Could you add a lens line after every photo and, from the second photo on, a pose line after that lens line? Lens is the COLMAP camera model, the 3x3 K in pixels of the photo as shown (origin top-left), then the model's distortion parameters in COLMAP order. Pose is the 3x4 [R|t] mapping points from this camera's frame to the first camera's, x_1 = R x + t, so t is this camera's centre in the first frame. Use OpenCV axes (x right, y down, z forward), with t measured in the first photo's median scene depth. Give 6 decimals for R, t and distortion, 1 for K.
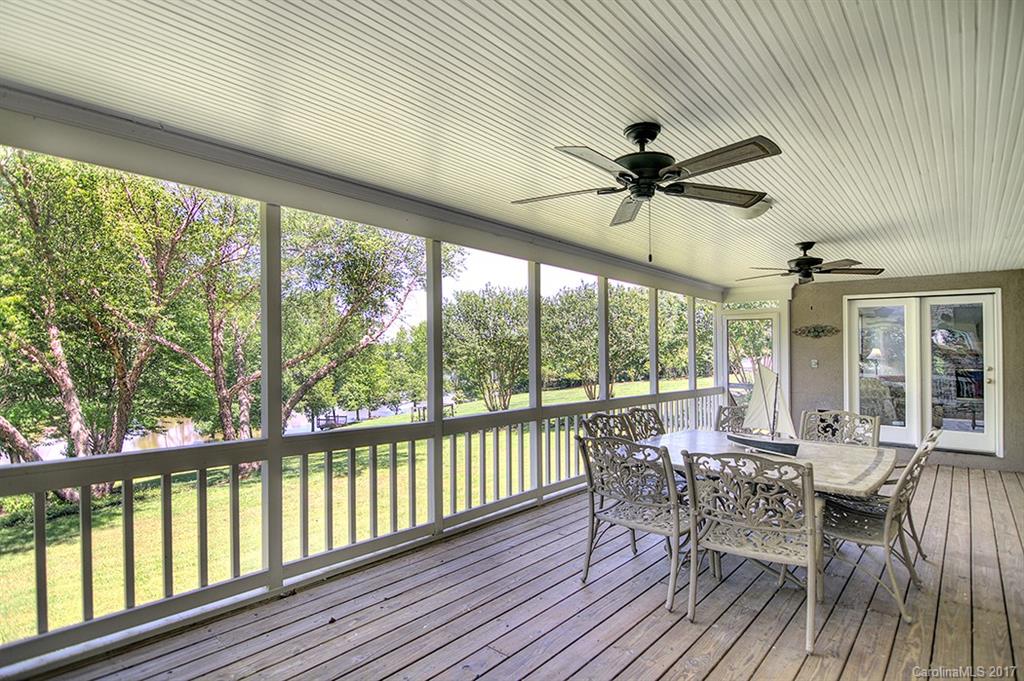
lens RADIAL K [[522.4, 0, 510.7], [0, 522.4, 347.0], [0, 0, 1]] dist [-0.009582, -0.002066]
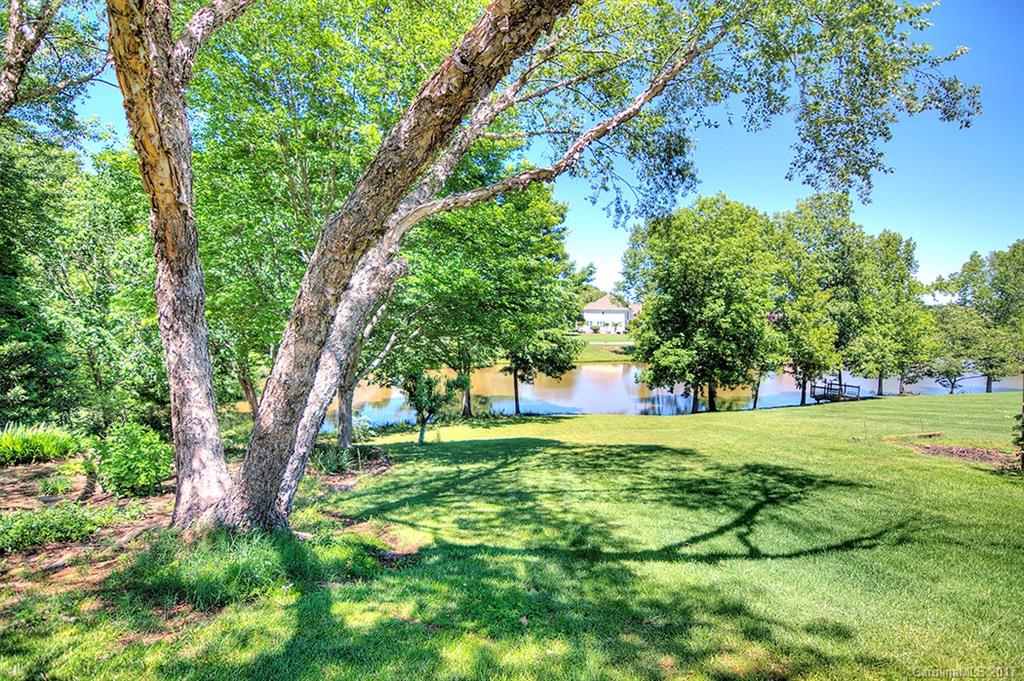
lens RADIAL K [[522.4, 0, 512.9], [0, 522.4, 345.1], [0, 0, 1]] dist [-0.009582, -0.002066]
pose [[0.610065, 0.060901, -0.790007, -0.068749], [-0.003634, 0.997246, 0.074072, 0.035118], [0.792343, -0.042318, 0.608607, 0.265569]]
